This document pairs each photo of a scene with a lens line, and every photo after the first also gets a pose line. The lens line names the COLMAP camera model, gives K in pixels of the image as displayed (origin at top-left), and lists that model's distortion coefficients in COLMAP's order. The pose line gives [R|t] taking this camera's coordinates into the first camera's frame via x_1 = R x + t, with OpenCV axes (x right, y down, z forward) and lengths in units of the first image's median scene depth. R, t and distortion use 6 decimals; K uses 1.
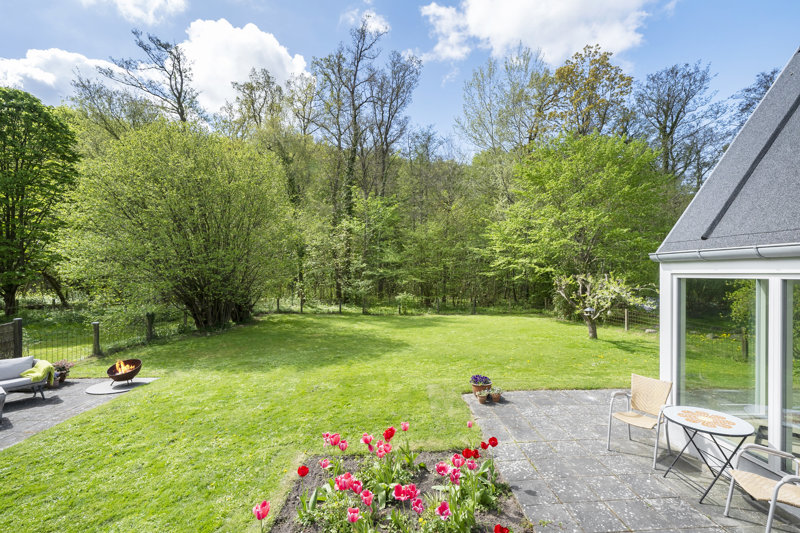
lens RADIAL K [[342.6, 0, 399.0], [0, 342.6, 273.3], [0, 0, 1]] dist [-0.000092, -0.000017]
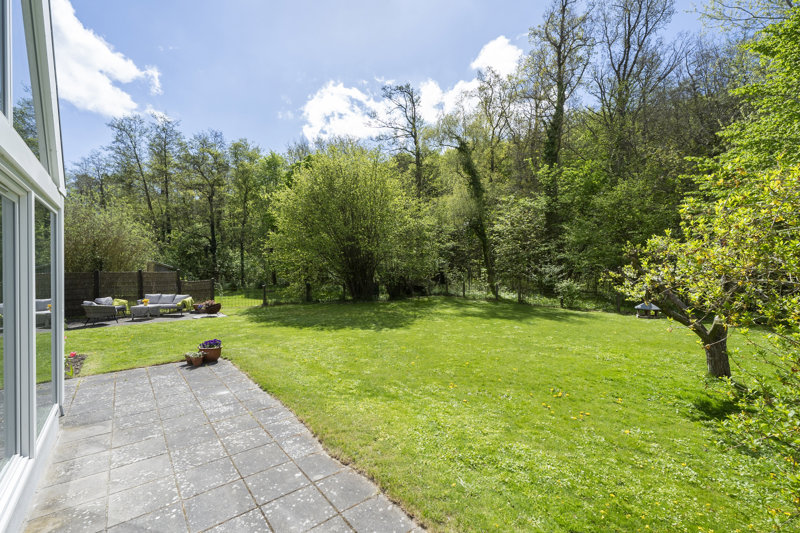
lens RADIAL K [[331.5, 0, 400.0], [0, 331.5, 266.5], [0, 0, 1]] dist [0.000295, 0.000214]
pose [[0.634613, -0.003398, -0.772823, 0.944124], [0.004648, 0.999989, -0.000580, 0.068743], [0.772816, -0.003224, 0.634621, 0.591418]]
